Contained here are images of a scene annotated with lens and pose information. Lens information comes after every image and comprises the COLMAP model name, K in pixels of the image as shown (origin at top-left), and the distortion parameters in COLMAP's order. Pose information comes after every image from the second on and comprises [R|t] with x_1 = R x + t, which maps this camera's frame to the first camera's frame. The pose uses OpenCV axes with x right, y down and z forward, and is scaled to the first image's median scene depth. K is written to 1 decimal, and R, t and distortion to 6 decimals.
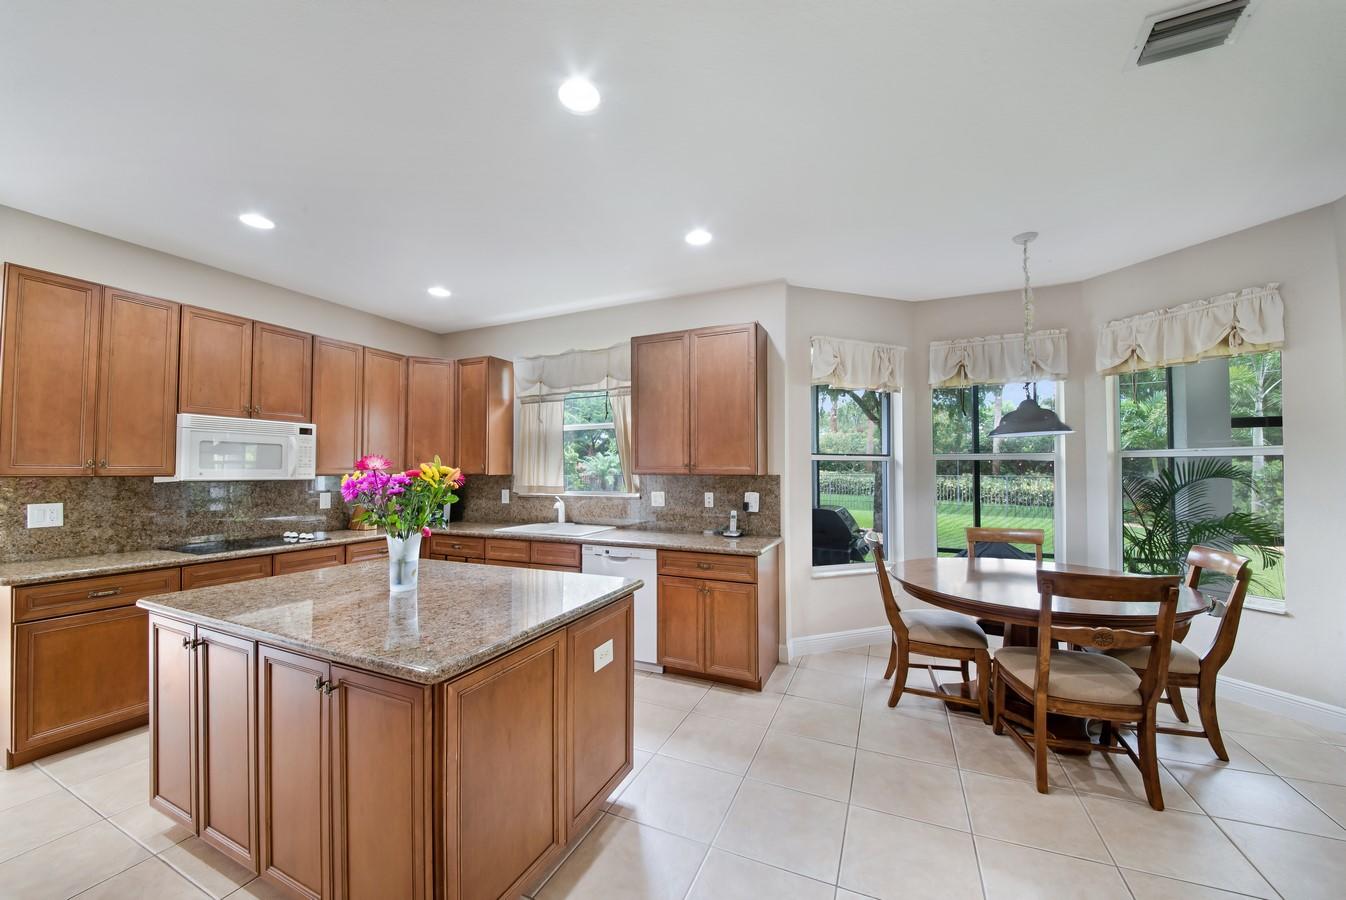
lens RADIAL K [[484.1, 0, 675.8], [0, 484.1, 458.4], [0, 0, 1]] dist [-0.009082, -0.000165]
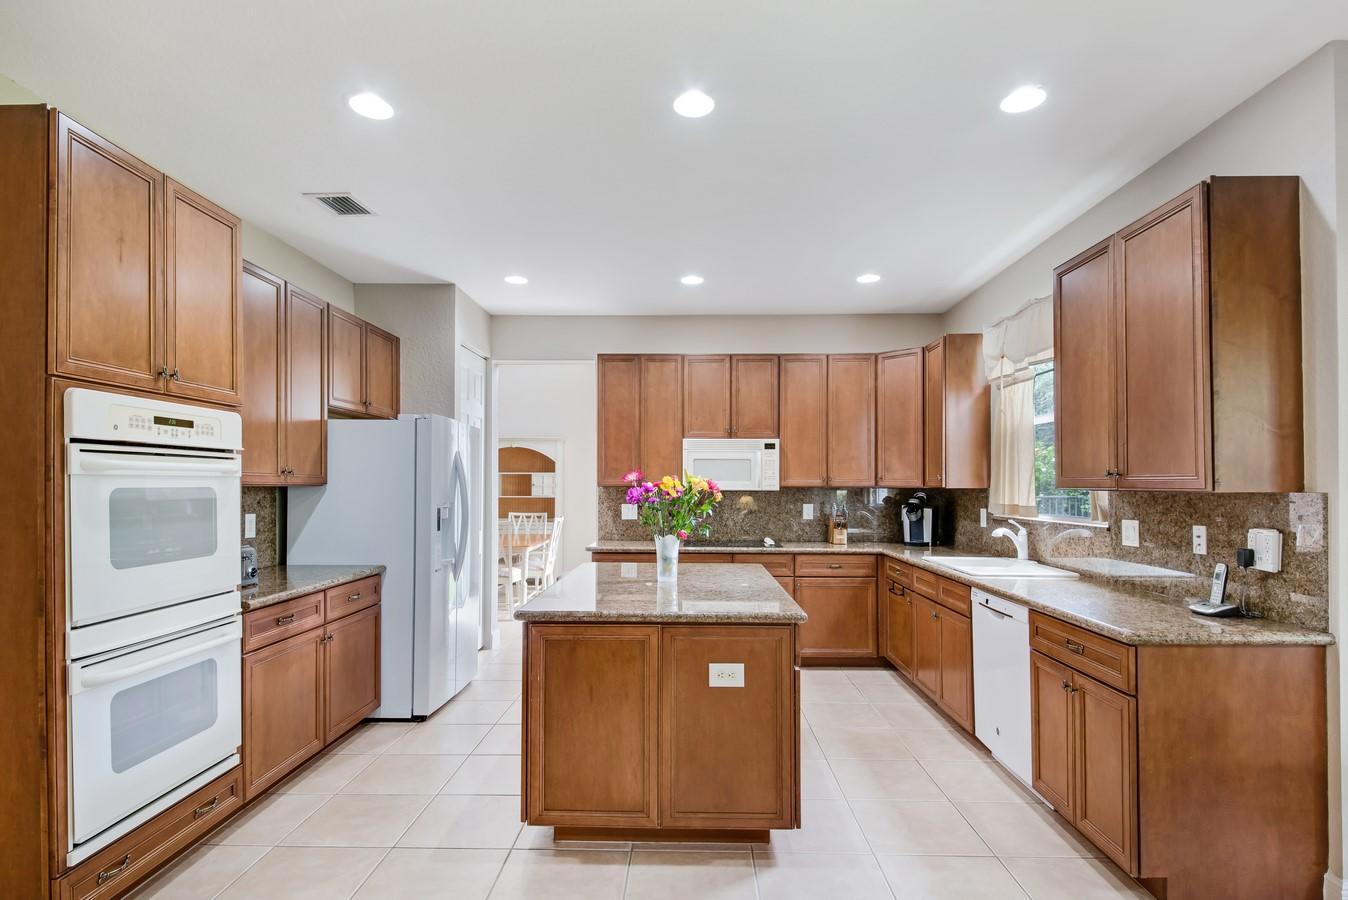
lens RADIAL K [[688.3, 0, 675.9], [0, 688.3, 481.3], [0, 0, 1]] dist [0.000556, -0.000577]
pose [[0.377137, 0.000283, -0.926158, 0.590828], [0.019701, 0.999771, 0.008328, 0.005712], [0.925948, -0.021387, 0.377045, 0.218809]]
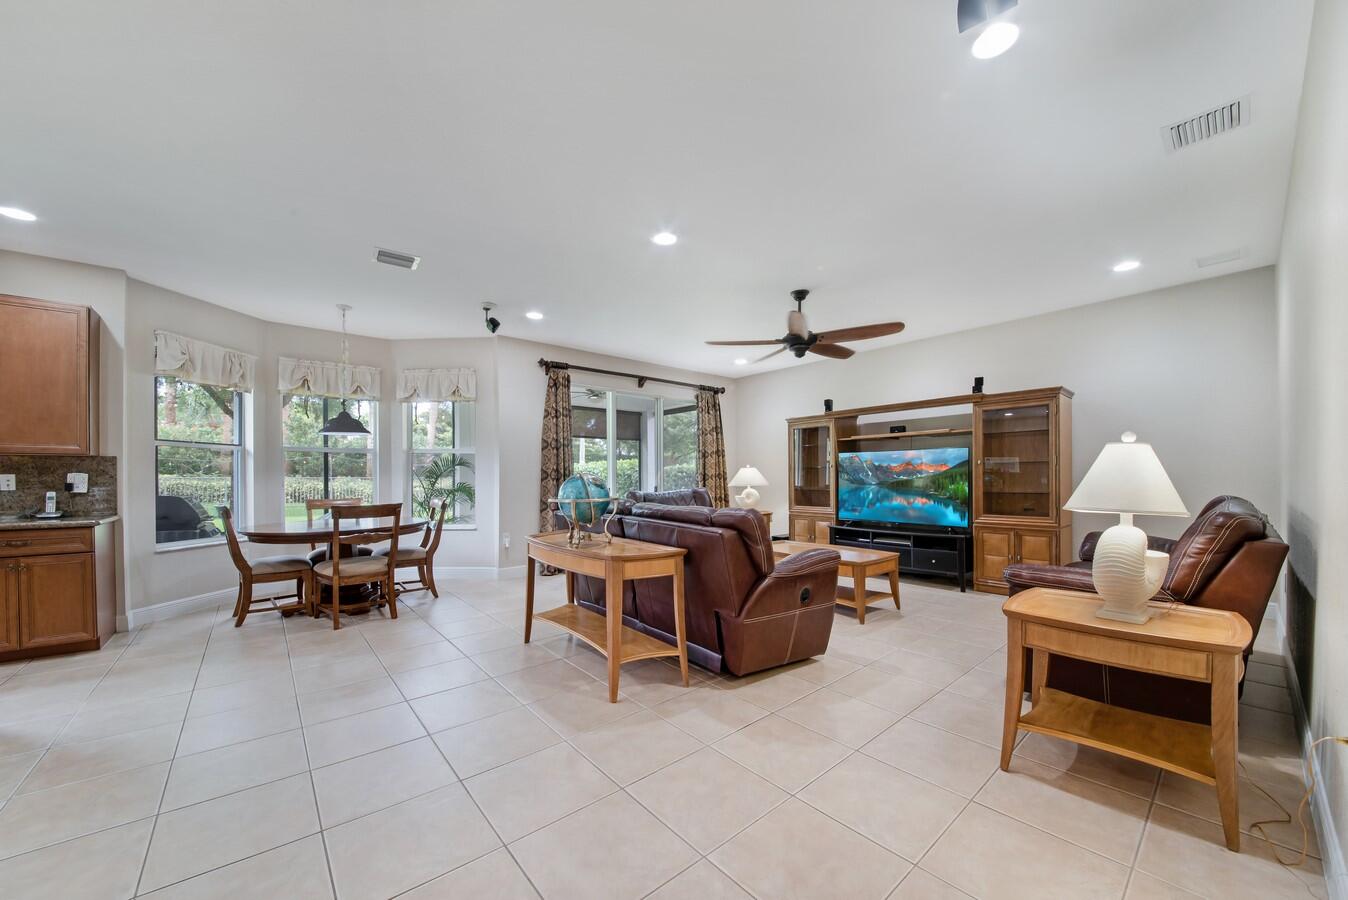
lens RADIAL K [[503.0, 0, 667.9], [0, 503.0, 478.6], [0, 0, 1]] dist [-0.020884, -0.000553]
pose [[0.445286, -0.004015, 0.895379, -0.209916], [-0.014892, 0.999818, 0.011890, 0.053646], [-0.895265, -0.018628, 0.445145, -0.565600]]
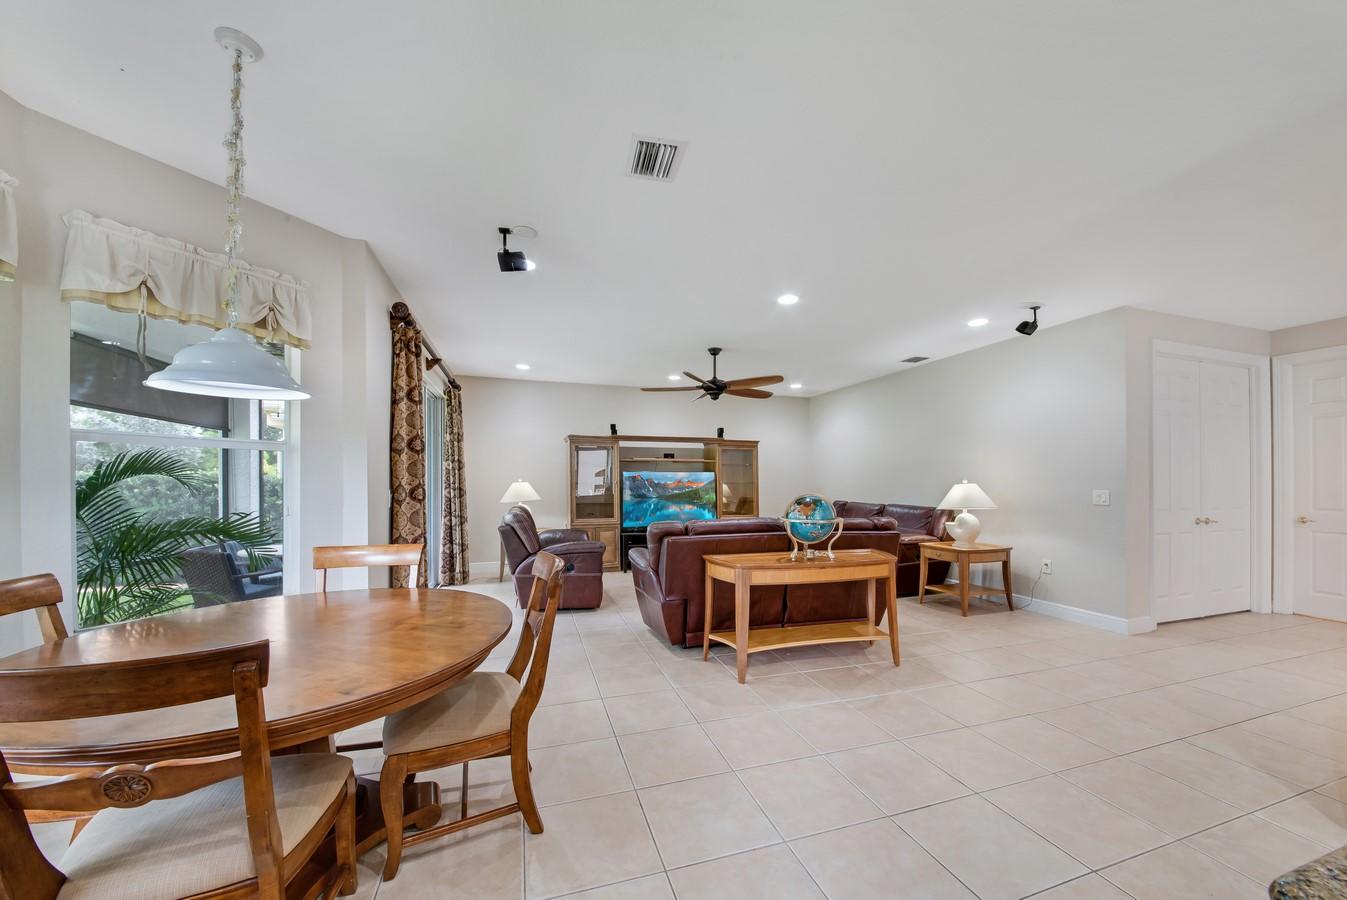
lens RADIAL K [[500.1, 0, 681.9], [0, 500.1, 481.2], [0, 0, 1]] dist [0.051875, -0.000071]
pose [[-0.680967, -0.001013, 0.732314, -0.043115], [-0.020470, 0.999635, -0.017652, 0.047613], [-0.732028, -0.027011, -0.680739, 0.869847]]
